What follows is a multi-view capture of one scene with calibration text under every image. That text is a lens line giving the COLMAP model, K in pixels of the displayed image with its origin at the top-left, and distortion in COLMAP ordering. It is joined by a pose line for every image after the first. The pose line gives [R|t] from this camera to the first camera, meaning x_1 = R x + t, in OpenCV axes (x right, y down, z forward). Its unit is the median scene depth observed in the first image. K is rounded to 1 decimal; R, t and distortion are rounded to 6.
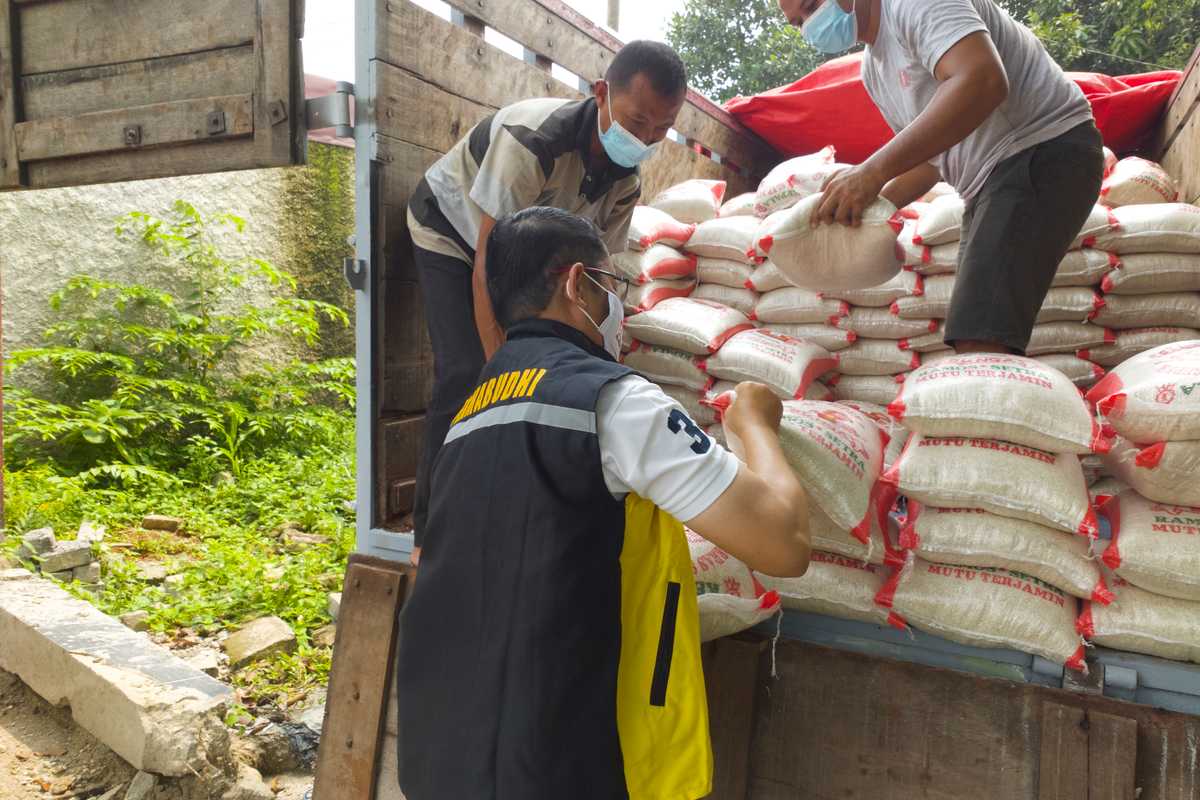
lens RADIAL K [[826.1, 0, 600.0], [0, 826.1, 400.0], [0, 0, 1]] dist [0.074409, -0.111233]
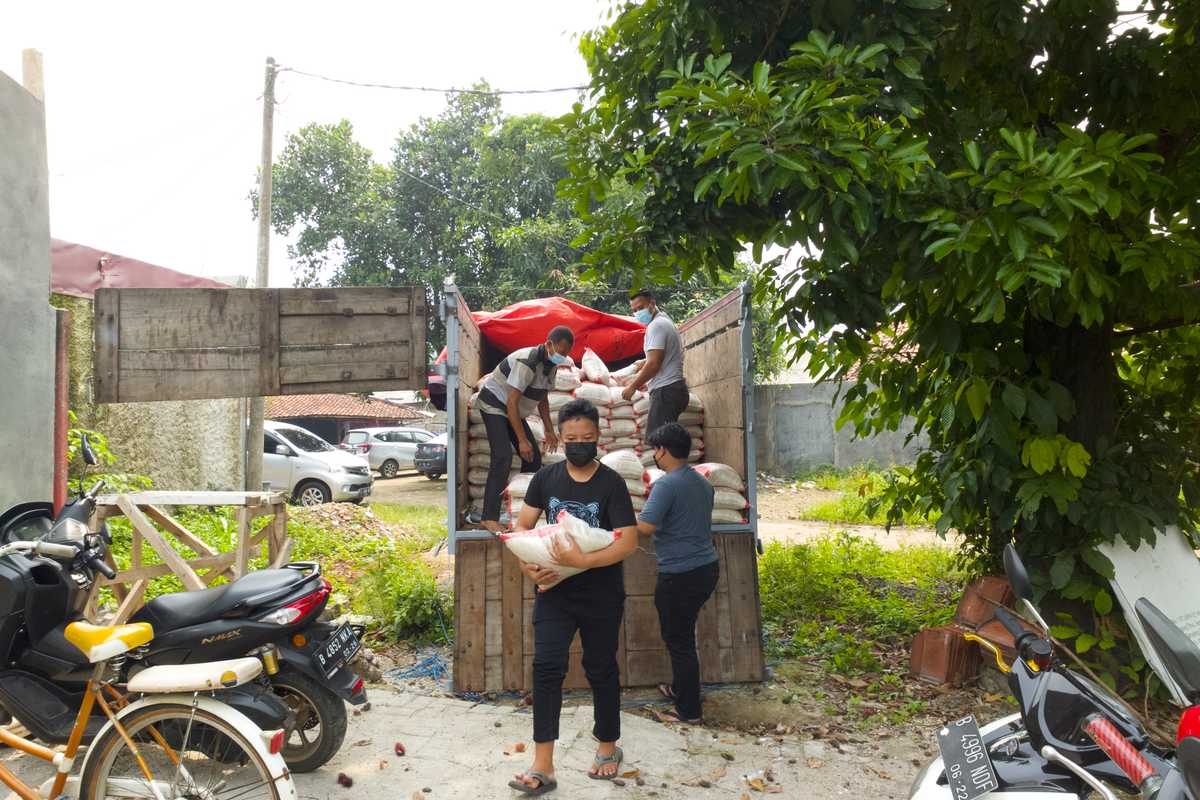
lens RADIAL K [[826.1, 0, 600.0], [0, 826.1, 400.0], [0, 0, 1]] dist [0.074409, -0.111233]
pose [[0.840804, -0.014759, 0.541138, -0.544799], [0.078397, 0.992410, -0.094744, 0.014527], [-0.535633, 0.122084, 0.835579, -0.597293]]
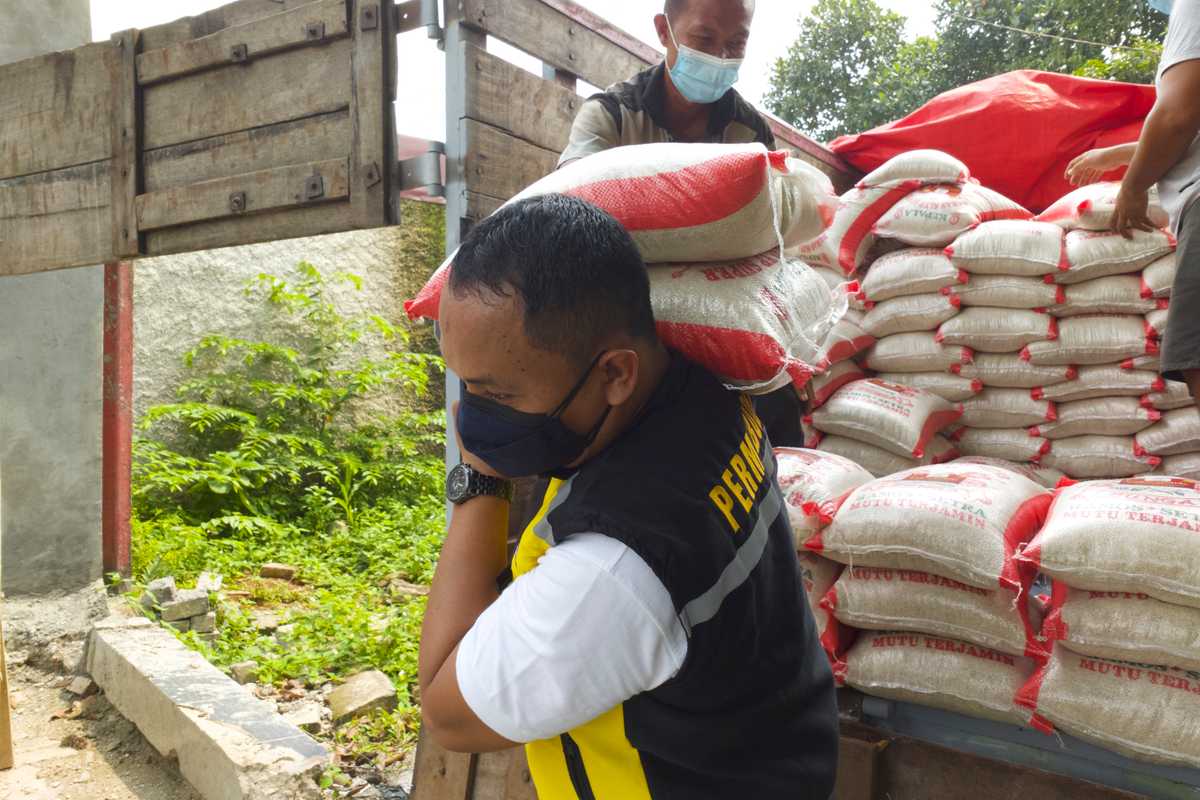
lens RADIAL K [[826.1, 0, 600.0], [0, 826.1, 400.0], [0, 0, 1]] dist [0.074409, -0.111233]
pose [[0.991584, -0.011138, -0.128982, 0.006013], [0.003963, 0.998436, -0.055758, -0.006194], [0.129401, 0.054778, 0.990078, 0.022411]]
